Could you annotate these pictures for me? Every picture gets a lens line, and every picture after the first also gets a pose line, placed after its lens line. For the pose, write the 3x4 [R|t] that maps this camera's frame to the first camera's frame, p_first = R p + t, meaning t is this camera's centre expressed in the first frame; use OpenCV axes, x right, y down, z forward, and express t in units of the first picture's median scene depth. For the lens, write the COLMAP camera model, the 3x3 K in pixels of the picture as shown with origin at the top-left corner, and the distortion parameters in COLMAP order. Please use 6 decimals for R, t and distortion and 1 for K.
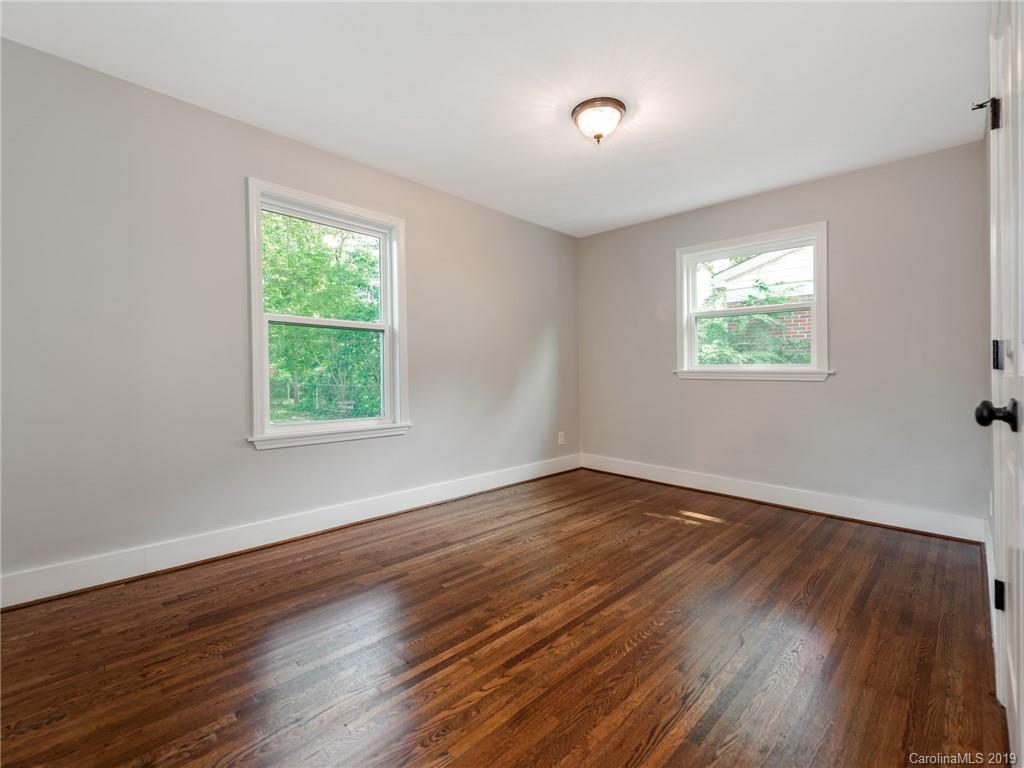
lens RADIAL K [[457.1, 0, 513.1], [0, 457.1, 371.7], [0, 0, 1]] dist [-0.000366, -0.000011]
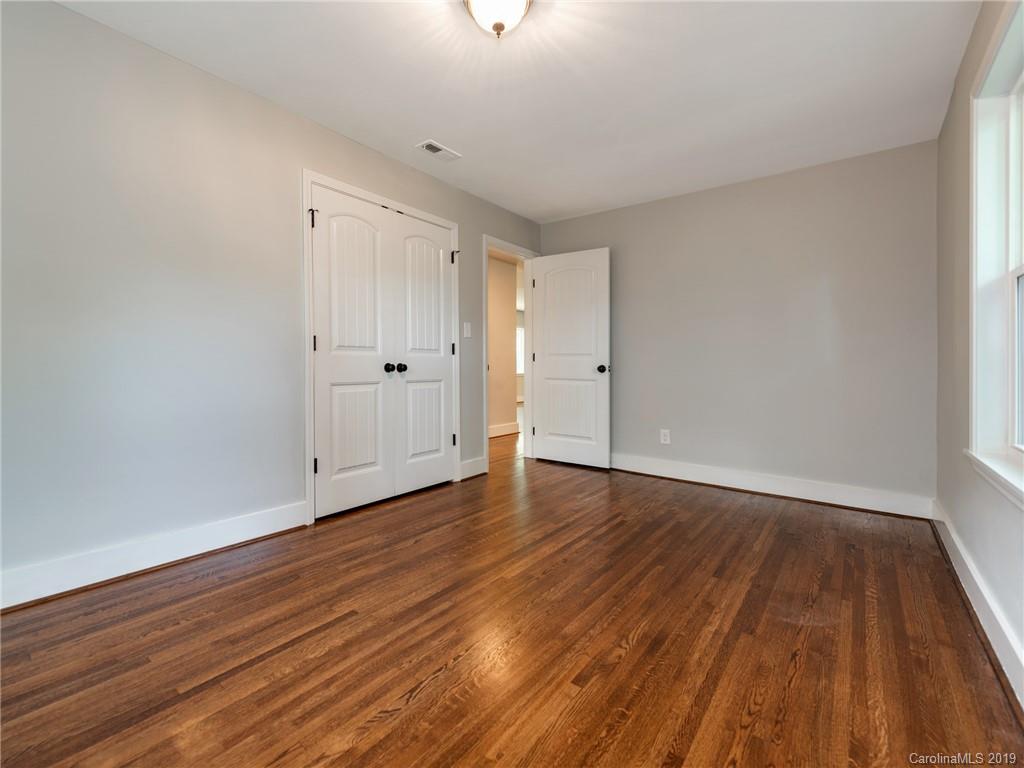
lens RADIAL K [[457.1, 0, 513.1], [0, 457.1, 371.7], [0, 0, 1]] dist [-0.000366, -0.000011]
pose [[-0.990161, -0.012880, -0.139338, 0.293332], [-0.014885, 0.999800, 0.013359, 0.022269], [0.139138, 0.015302, -0.990155, 1.771901]]
